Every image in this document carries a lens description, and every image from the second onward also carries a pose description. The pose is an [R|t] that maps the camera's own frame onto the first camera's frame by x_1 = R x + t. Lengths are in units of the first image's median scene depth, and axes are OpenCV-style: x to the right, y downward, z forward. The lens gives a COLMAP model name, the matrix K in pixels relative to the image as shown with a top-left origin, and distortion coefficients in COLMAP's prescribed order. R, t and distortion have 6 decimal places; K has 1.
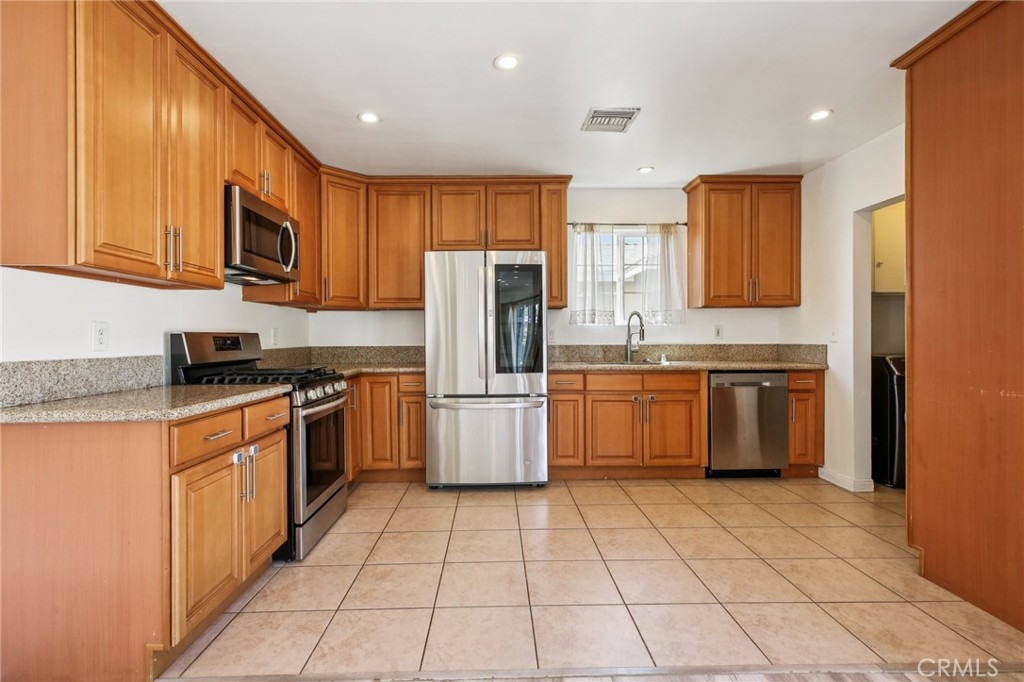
lens RADIAL K [[474.4, 0, 501.1], [0, 474.4, 341.6], [0, 0, 1]] dist [-0.005518, 0.002940]
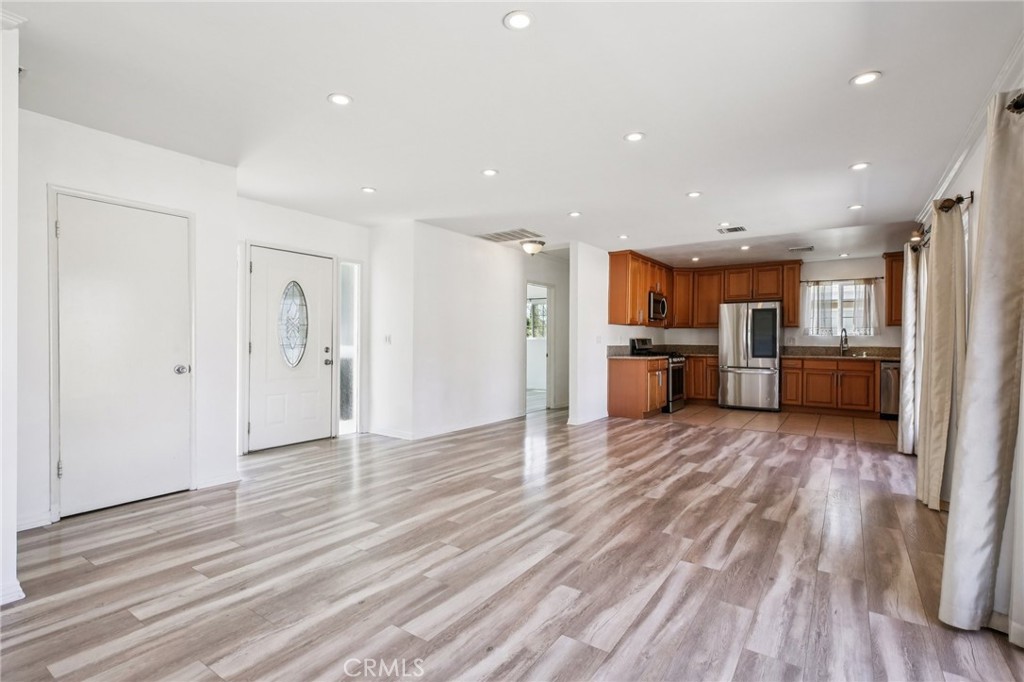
lens RADIAL K [[474.4, 0, 510.4], [0, 474.4, 340.2], [0, 0, 1]] dist [-0.005518, 0.002940]
pose [[0.809451, 0.011343, -0.587078, 0.353458], [-0.015459, 0.999879, -0.001996, 0.007034], [0.586984, 0.010691, 0.809528, -1.385592]]
